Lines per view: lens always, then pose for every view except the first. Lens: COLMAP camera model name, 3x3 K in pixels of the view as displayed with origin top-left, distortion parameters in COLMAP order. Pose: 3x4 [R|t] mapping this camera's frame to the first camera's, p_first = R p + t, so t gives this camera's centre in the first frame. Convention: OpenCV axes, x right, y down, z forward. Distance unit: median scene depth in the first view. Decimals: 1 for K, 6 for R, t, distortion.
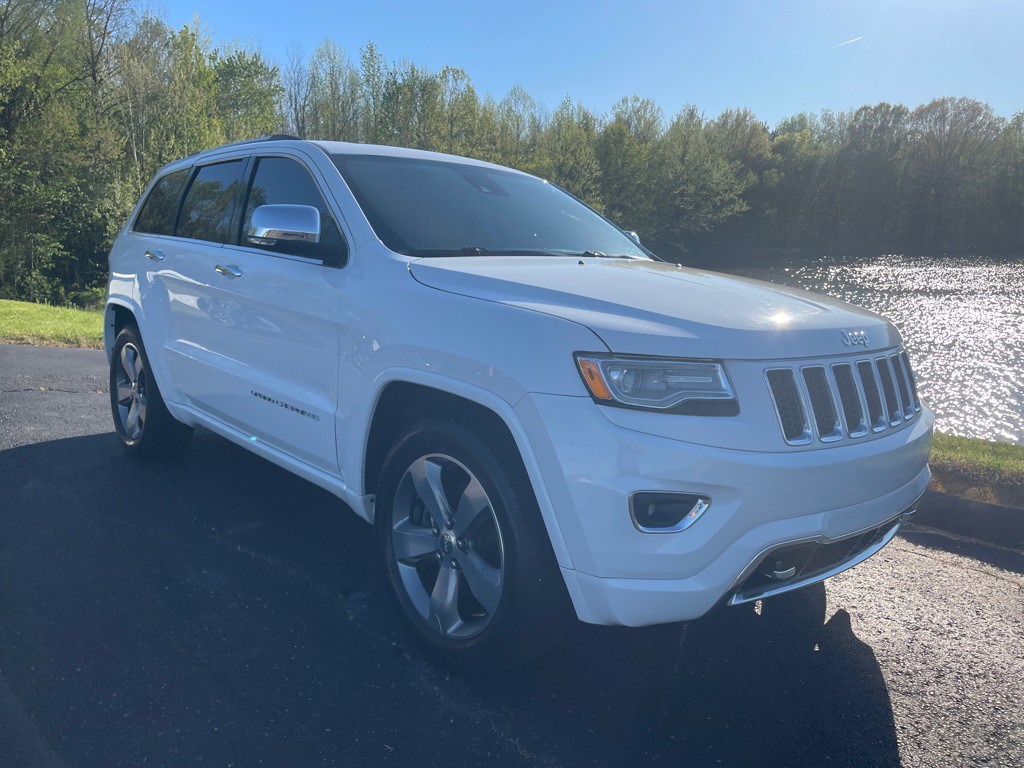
lens RADIAL K [[768.8, 0, 516.4], [0, 768.8, 379.6], [0, 0, 1]] dist [0.090237, -0.115451]
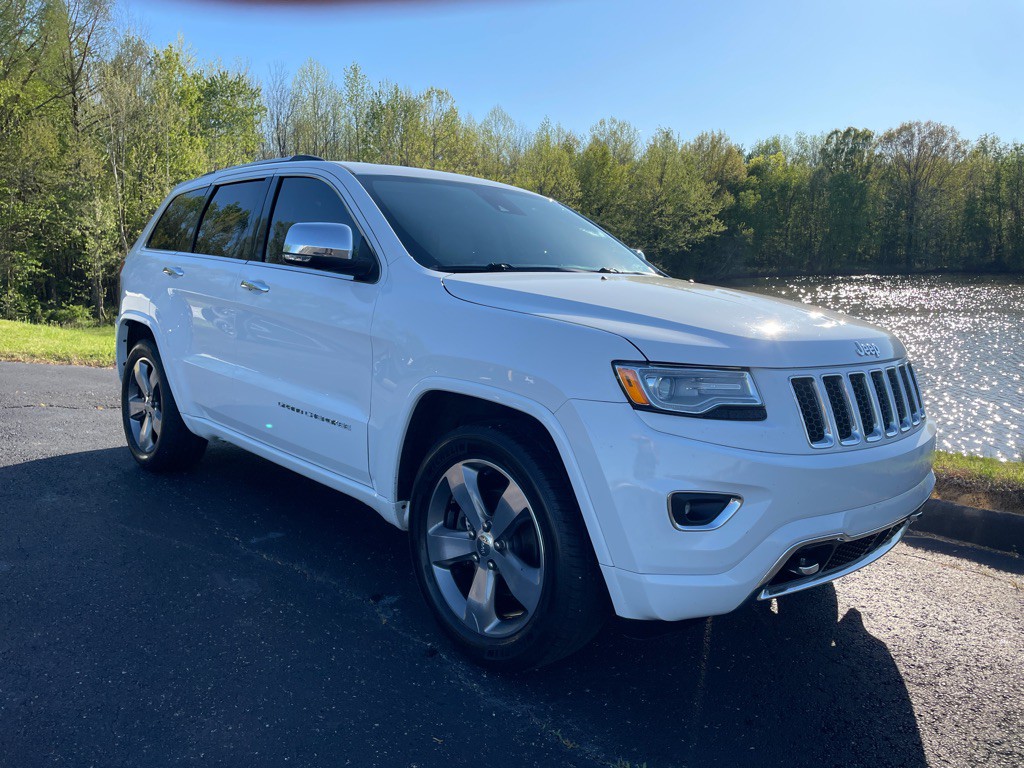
lens RADIAL K [[767.2, 0, 519.5], [0, 767.2, 377.8], [0, 0, 1]] dist [0.093250, -0.118367]
pose [[0.999556, -0.002200, 0.029698, -0.052900], [0.002960, 0.999669, -0.025547, 0.008971], [-0.029632, 0.025624, 0.999232, -0.035663]]
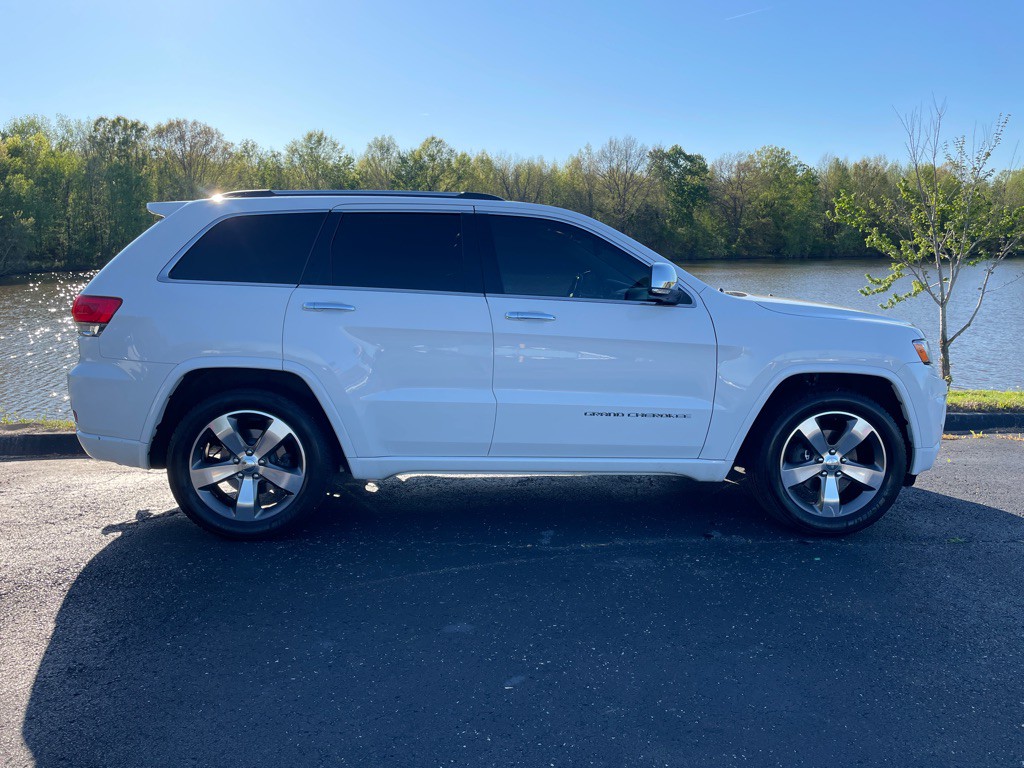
lens RADIAL K [[765.1, 0, 516.4], [0, 765.1, 380.6], [0, 0, 1]] dist [0.092557, -0.119387]
pose [[0.622602, -0.129970, 0.771670, -1.329117], [0.140340, 0.988668, 0.053288, -0.114808], [-0.769852, 0.075119, 0.633787, 0.320734]]
